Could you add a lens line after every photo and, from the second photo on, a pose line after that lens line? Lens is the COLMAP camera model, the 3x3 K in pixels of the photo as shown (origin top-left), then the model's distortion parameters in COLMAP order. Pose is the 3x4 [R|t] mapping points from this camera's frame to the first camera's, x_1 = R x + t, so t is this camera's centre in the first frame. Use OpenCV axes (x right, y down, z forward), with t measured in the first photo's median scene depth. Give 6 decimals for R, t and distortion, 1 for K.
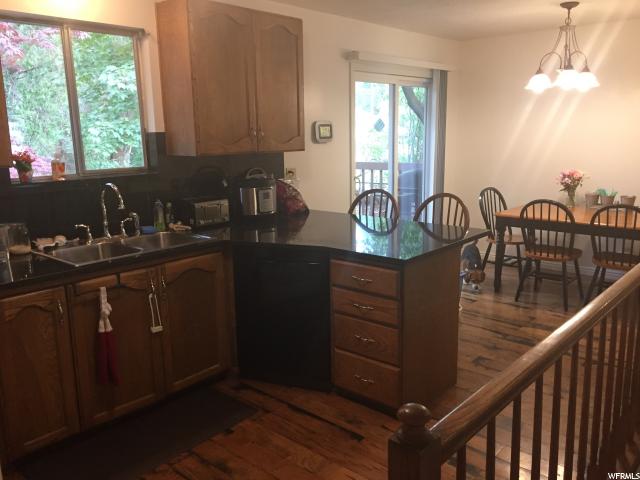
lens RADIAL K [[546.6, 0, 324.2], [0, 546.6, 251.6], [0, 0, 1]] dist [0.051477, -0.043731]
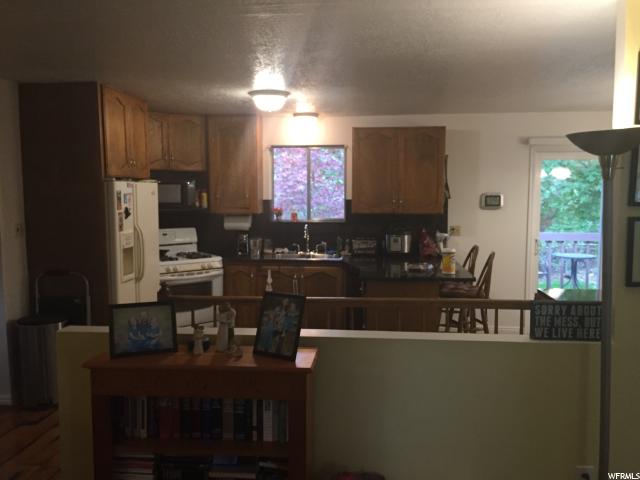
lens RADIAL K [[546.6, 0, 318.9], [0, 546.6, 237.3], [0, 0, 1]] dist [0.051477, -0.043731]
pose [[0.577177, 0.084073, -0.812280, 1.233813], [-0.183566, 0.982587, -0.028735, -0.031008], [0.795720, 0.165692, 0.582559, -0.103984]]
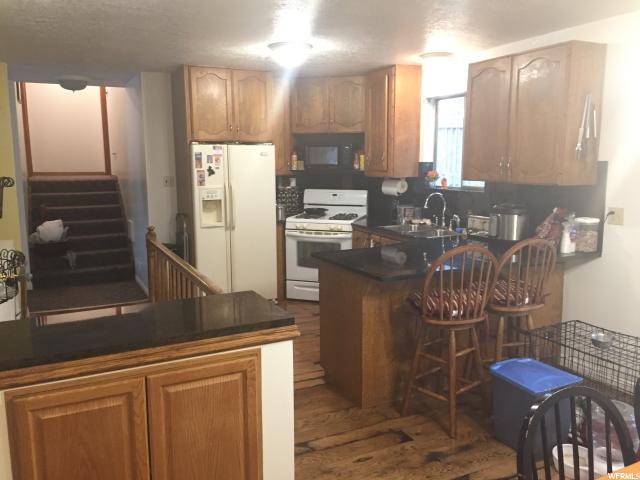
lens RADIAL K [[546.6, 0, 319.3], [0, 546.6, 245.1], [0, 0, 1]] dist [0.051477, -0.043731]
pose [[-0.398864, 0.160191, -0.902910, 1.235713], [-0.187032, 0.949715, 0.251117, -0.318769], [0.897734, 0.269035, -0.348847, 1.292586]]
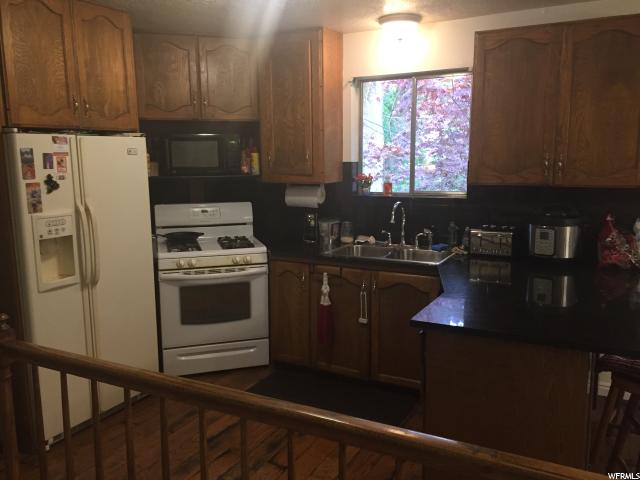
lens RADIAL K [[546.6, 0, 319.9], [0, 546.6, 240.3], [0, 0, 1]] dist [0.051477, -0.043731]
pose [[0.213217, 0.164878, -0.962992, 0.775084], [-0.201519, 0.971884, 0.121781, -0.153697], [0.955996, 0.168096, 0.240448, 0.544385]]
